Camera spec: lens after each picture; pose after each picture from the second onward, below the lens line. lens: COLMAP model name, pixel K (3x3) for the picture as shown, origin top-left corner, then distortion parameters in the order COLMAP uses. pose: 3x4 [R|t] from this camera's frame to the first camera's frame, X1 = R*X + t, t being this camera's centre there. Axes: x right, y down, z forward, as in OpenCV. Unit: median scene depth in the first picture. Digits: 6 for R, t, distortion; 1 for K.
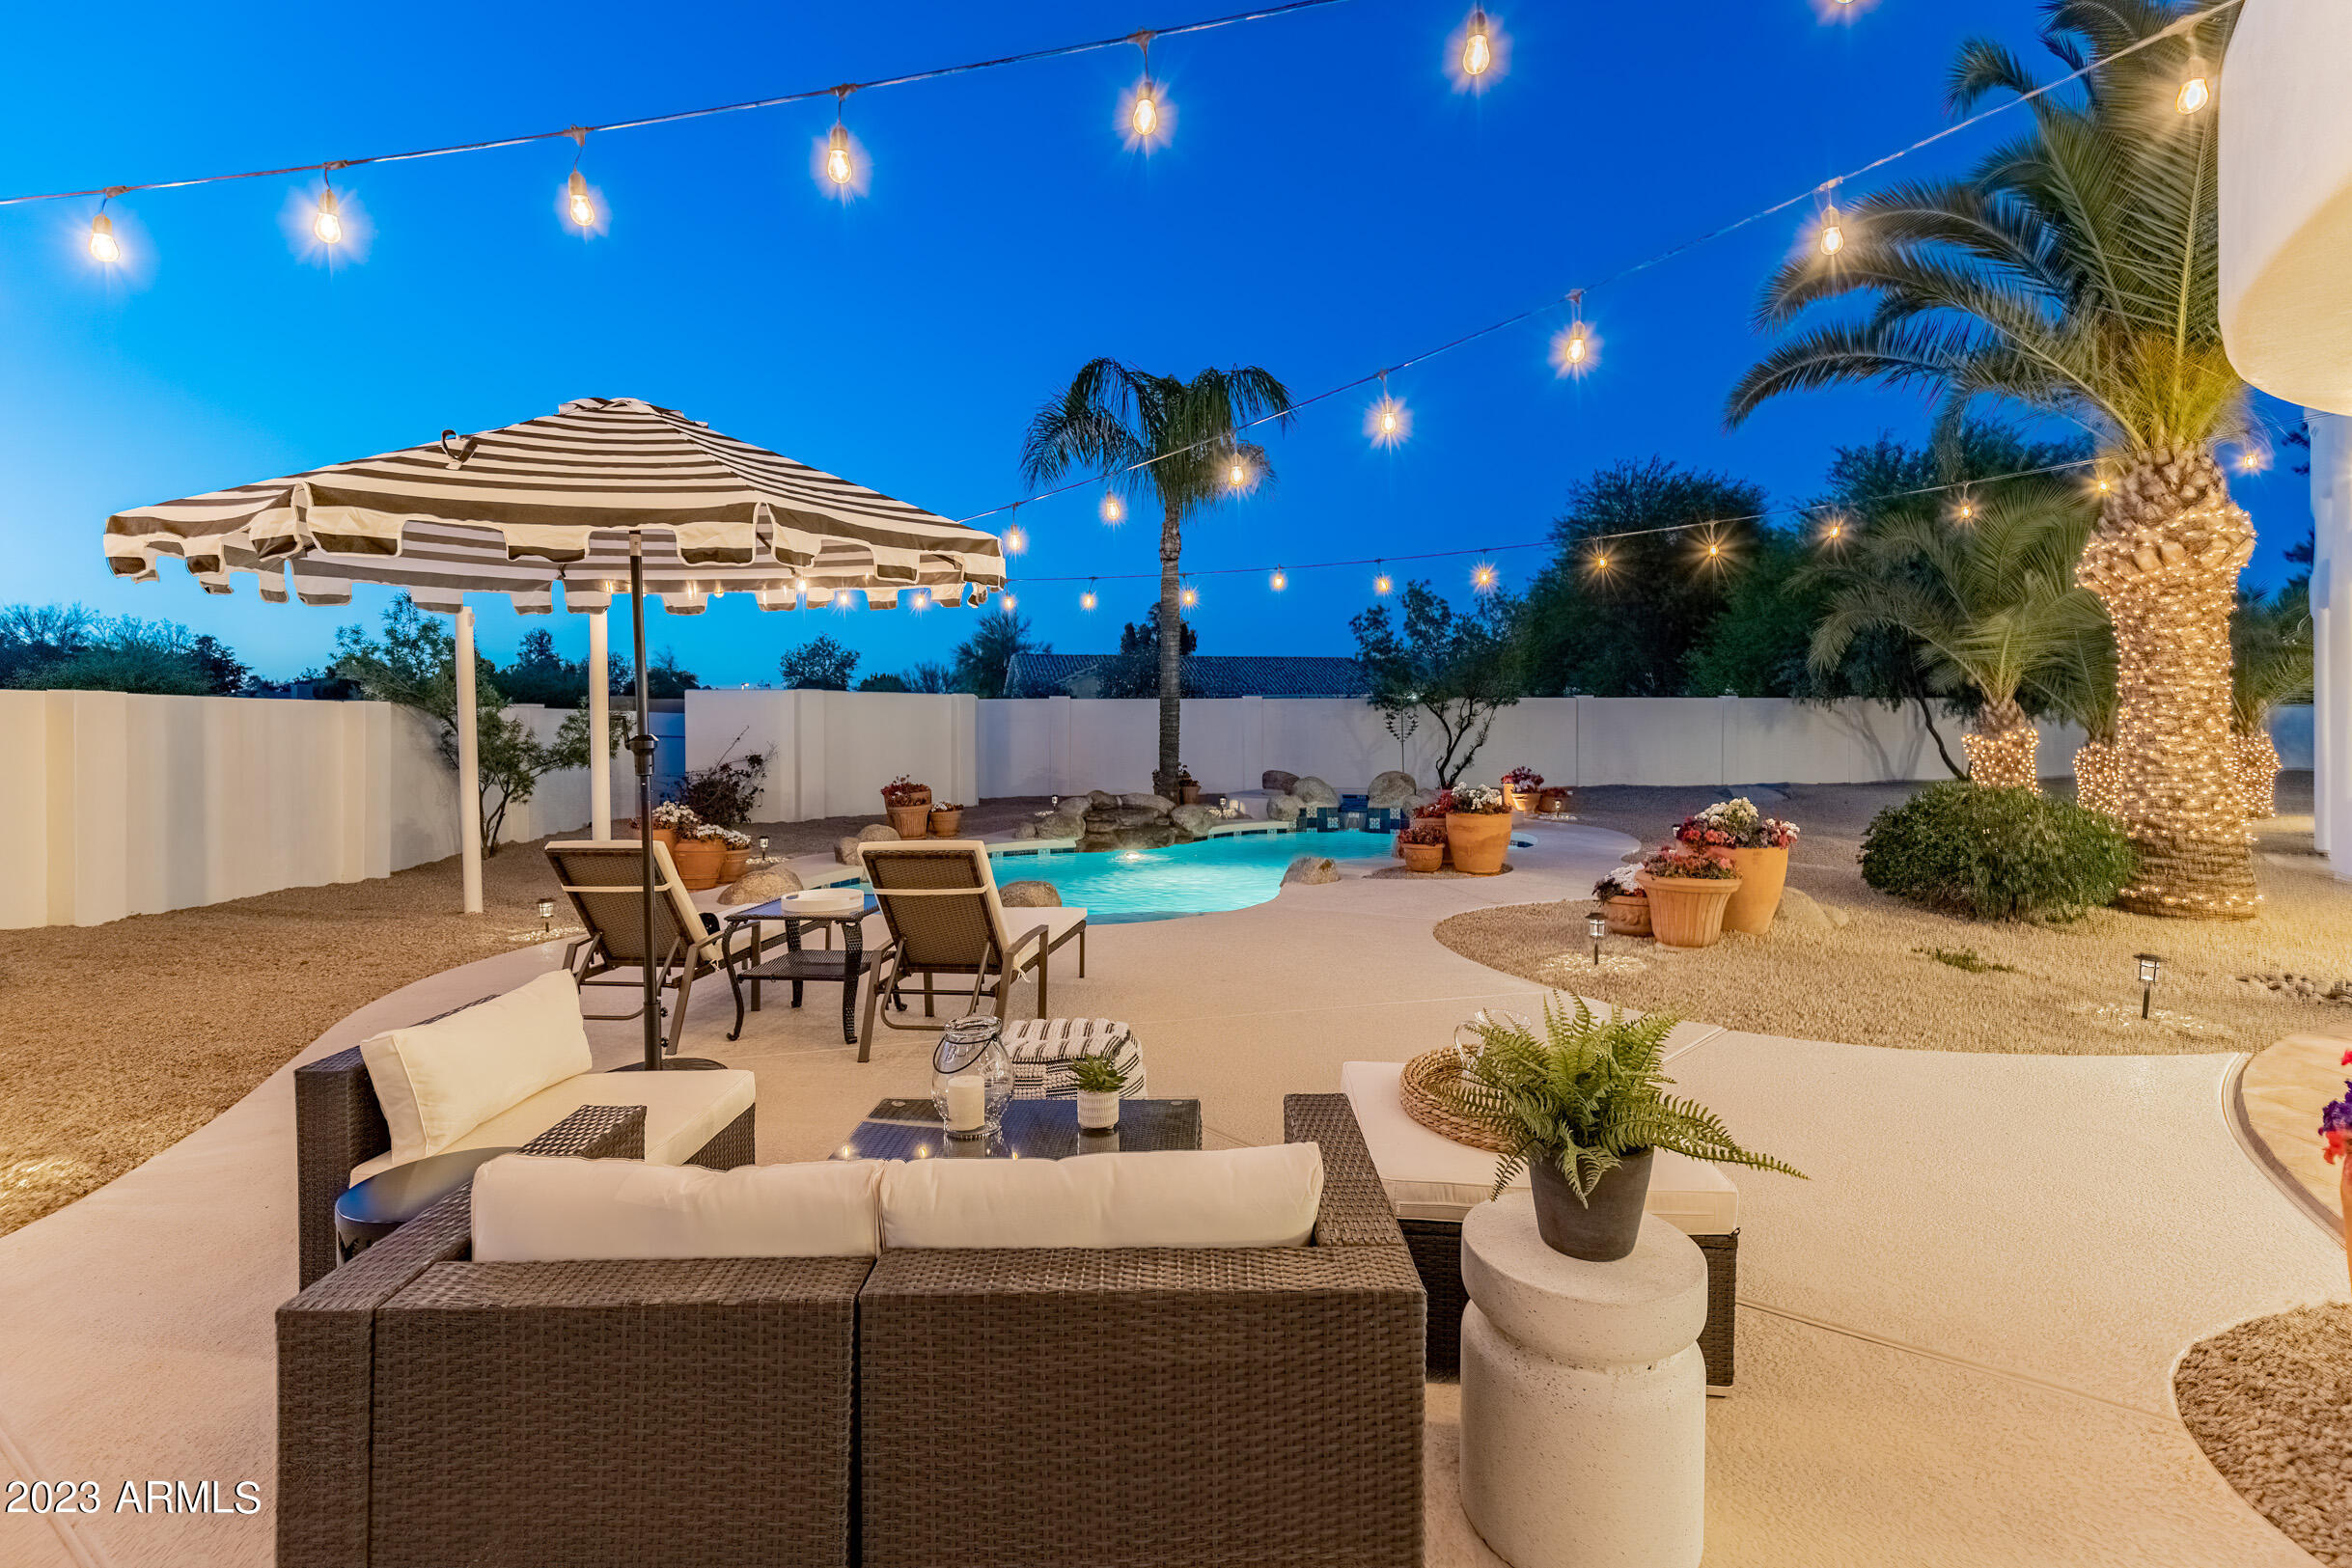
lens RADIAL K [[1080.0, 0, 1191.9], [0, 1080.0, 740.9], [0, 0, 1]] dist [0.006167, -0.000180]
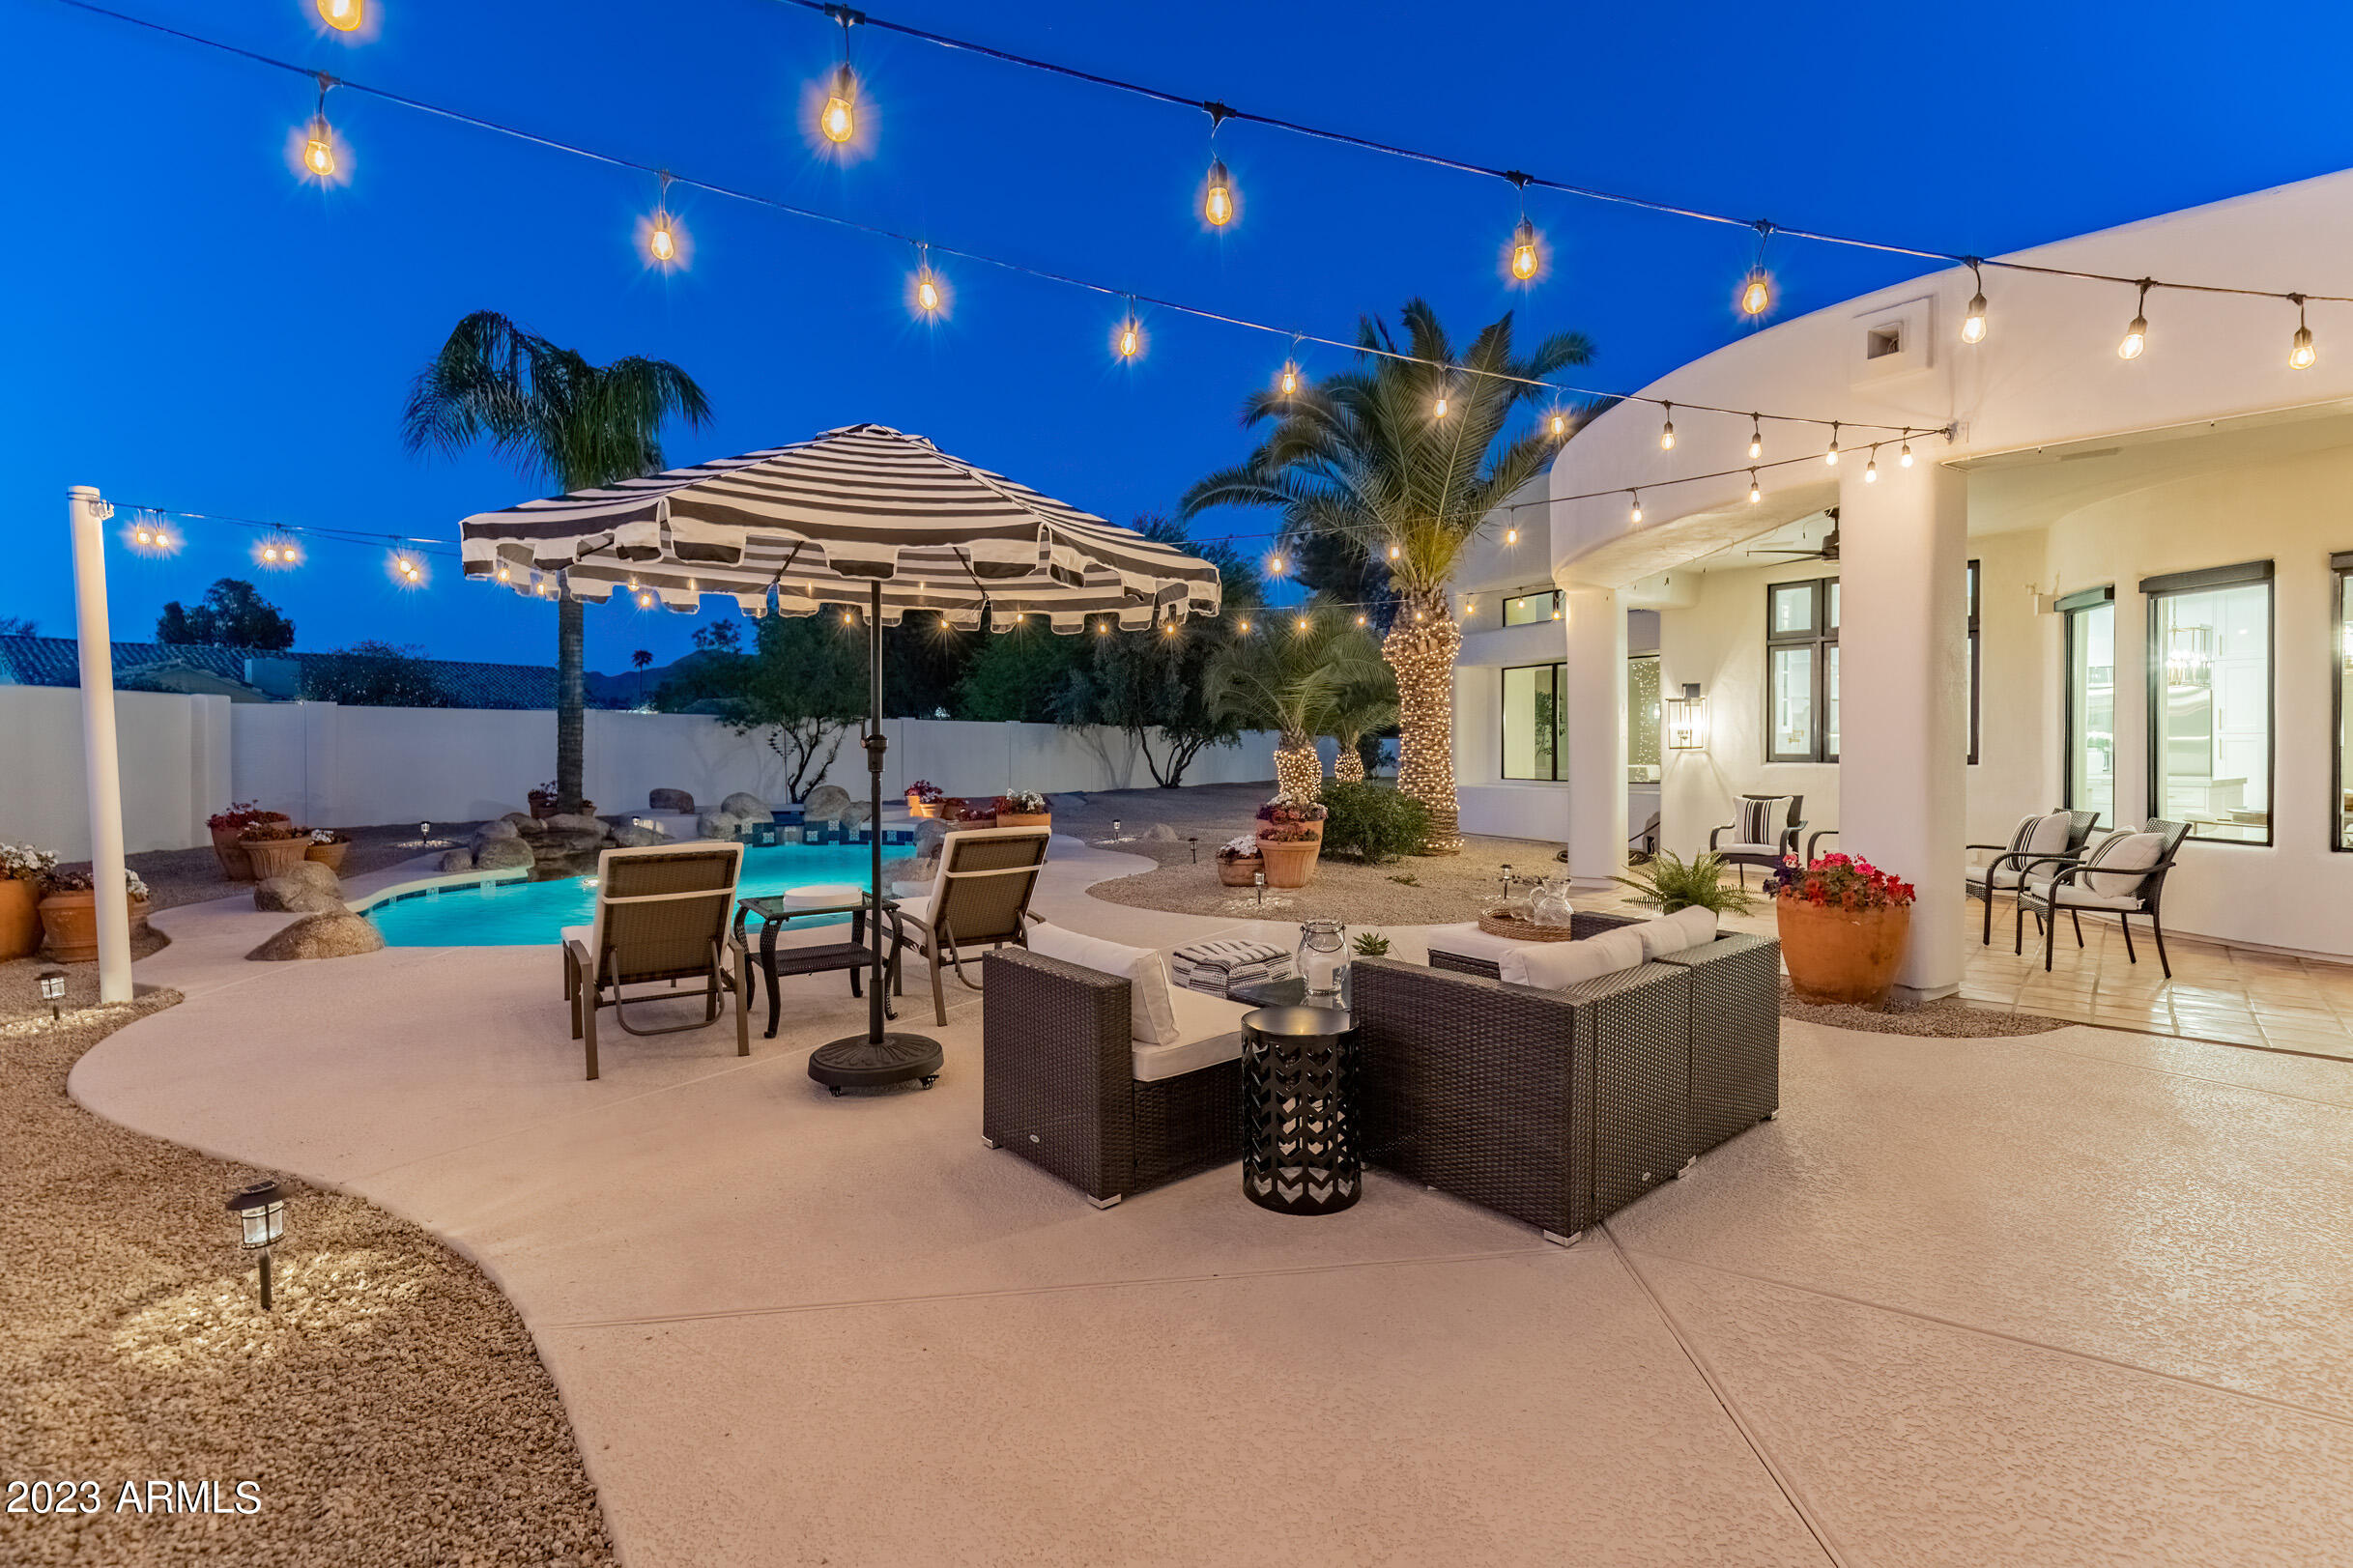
lens RADIAL K [[1062.0, 0, 1195.9], [0, 1062.0, 760.3], [0, 0, 1]] dist [0.001233, -0.000069]
pose [[0.745400, -0.001715, 0.666615, -0.233432], [0.002741, 0.999996, -0.000493, 0.005115], [-0.666612, 0.002194, 0.745402, -0.003019]]
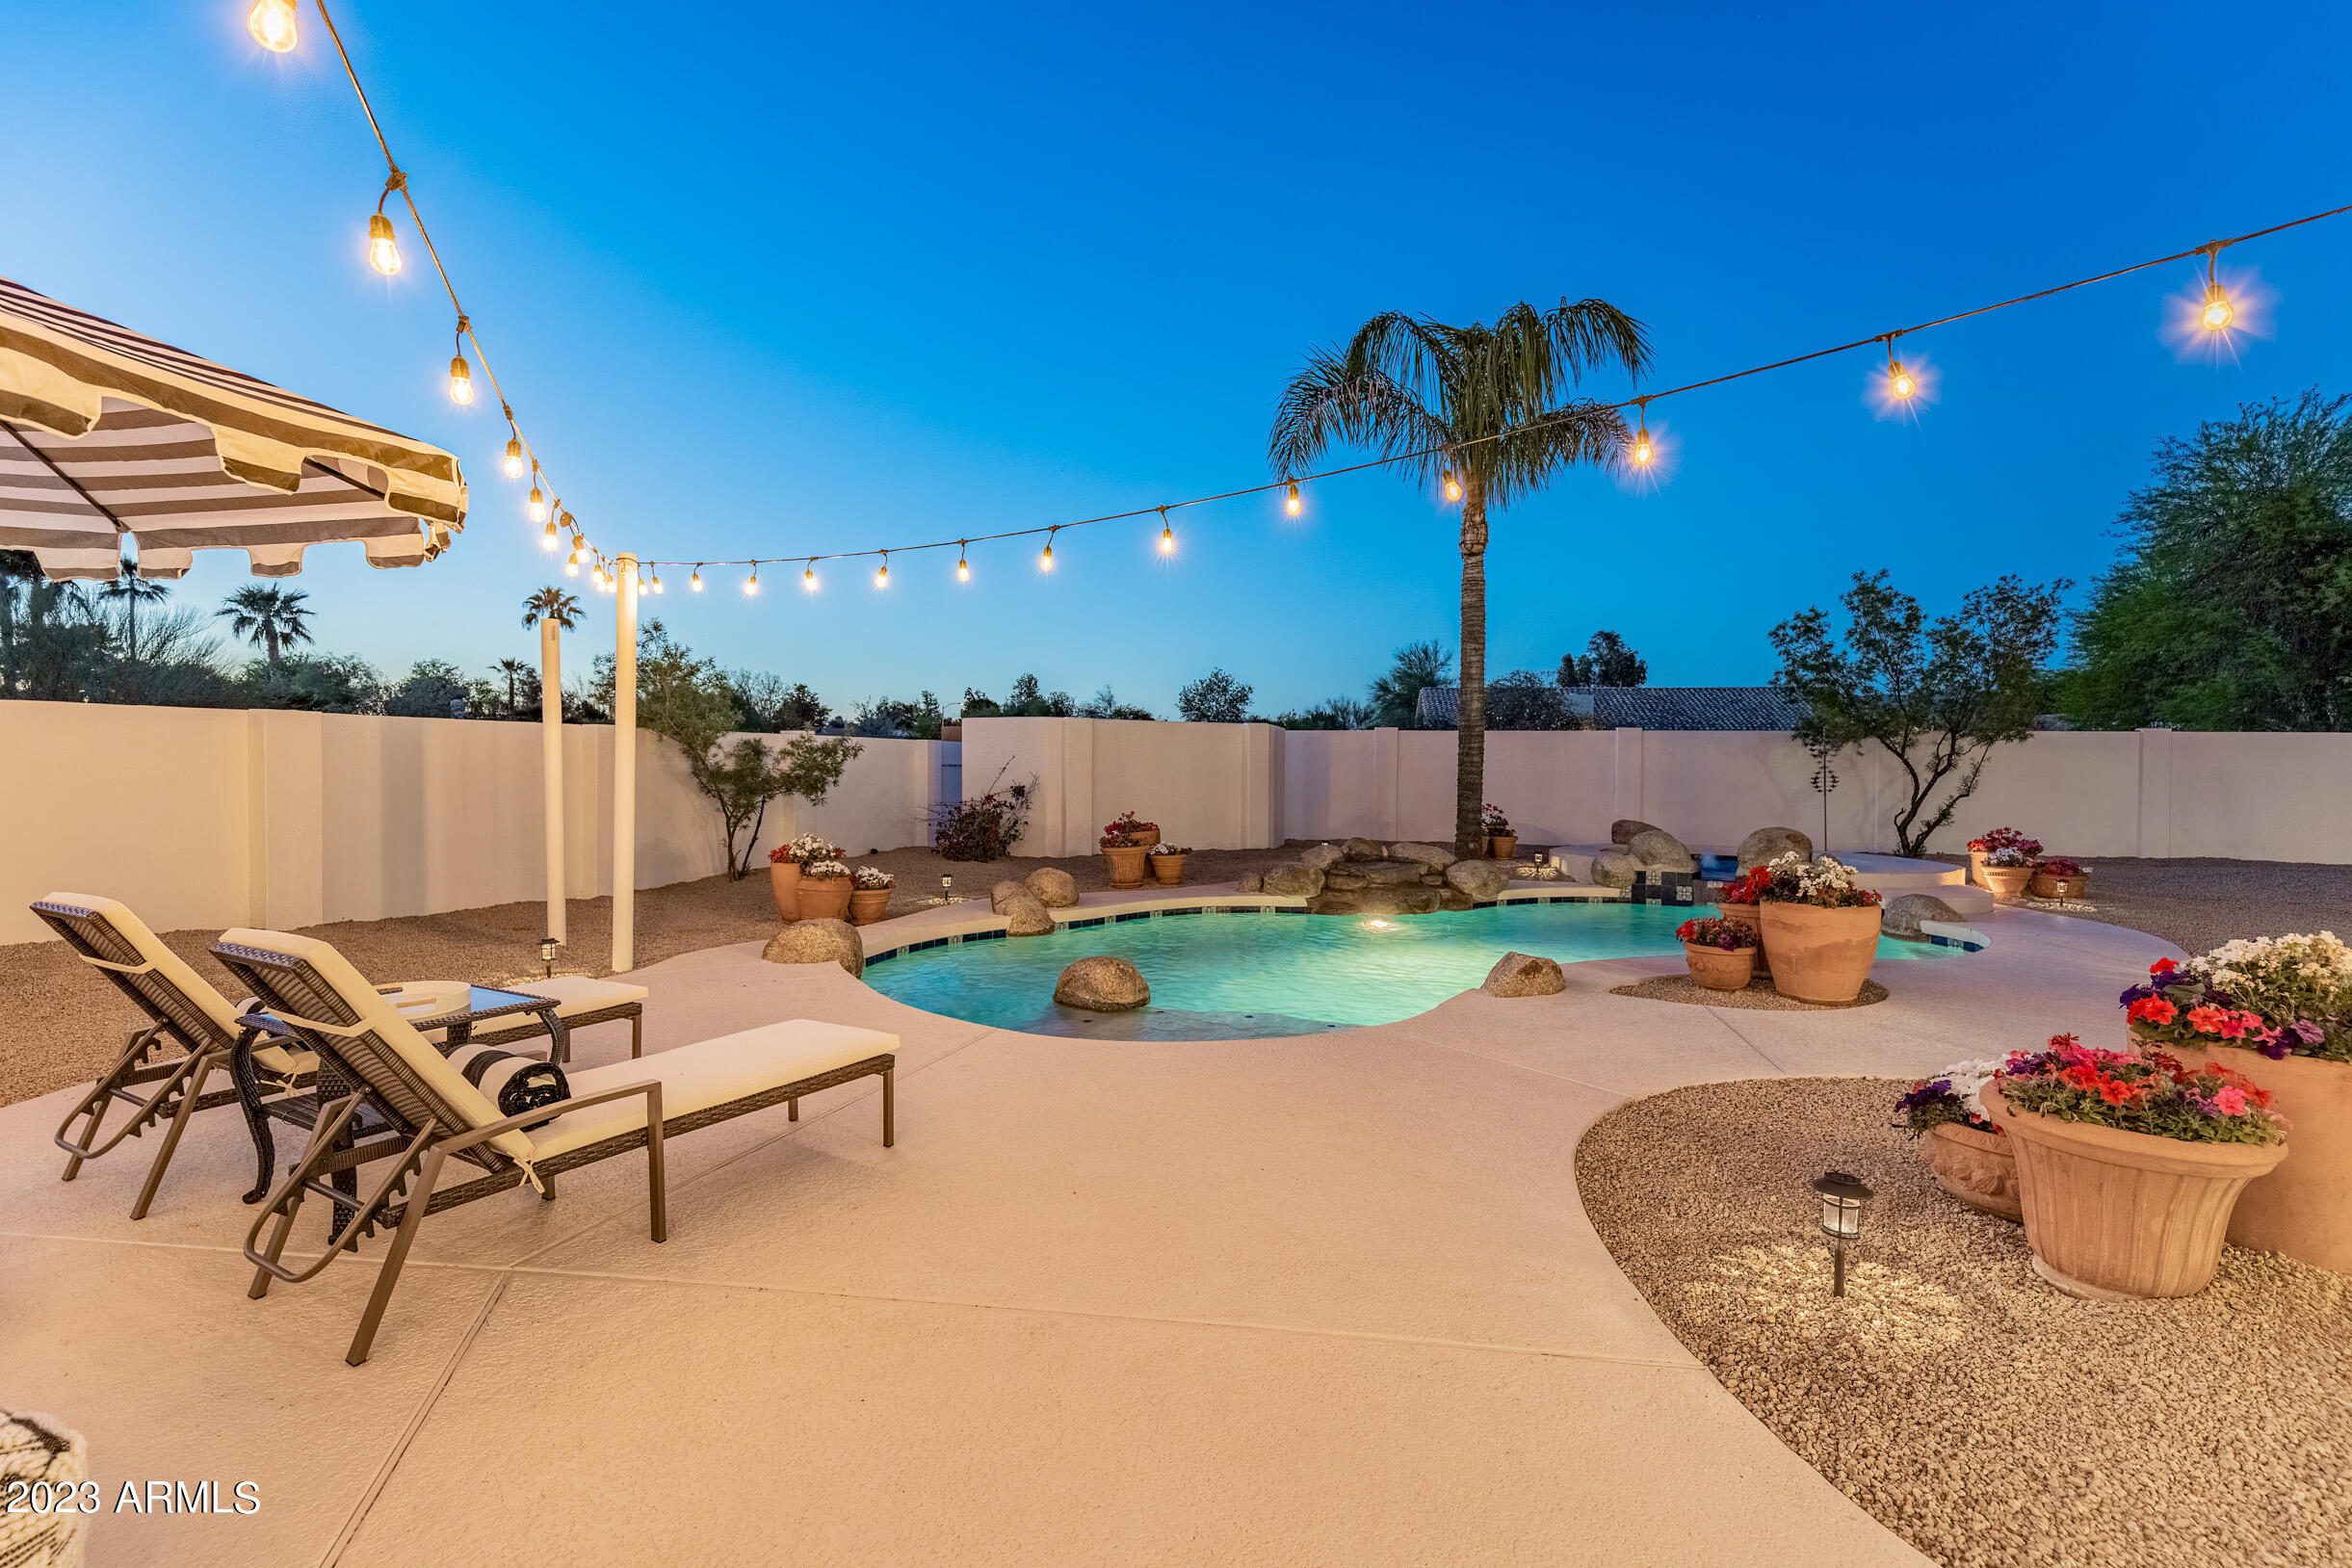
lens RADIAL K [[1084.1, 0, 1176.0], [0, 1084.1, 784.0], [0, 0, 1]] dist [-0.005437, -0.000649]
pose [[0.915409, 0.021147, -0.401970, 0.108476], [-0.019279, 0.999776, 0.008692, 0.000524], [0.402063, -0.000208, 0.915612, 0.177193]]
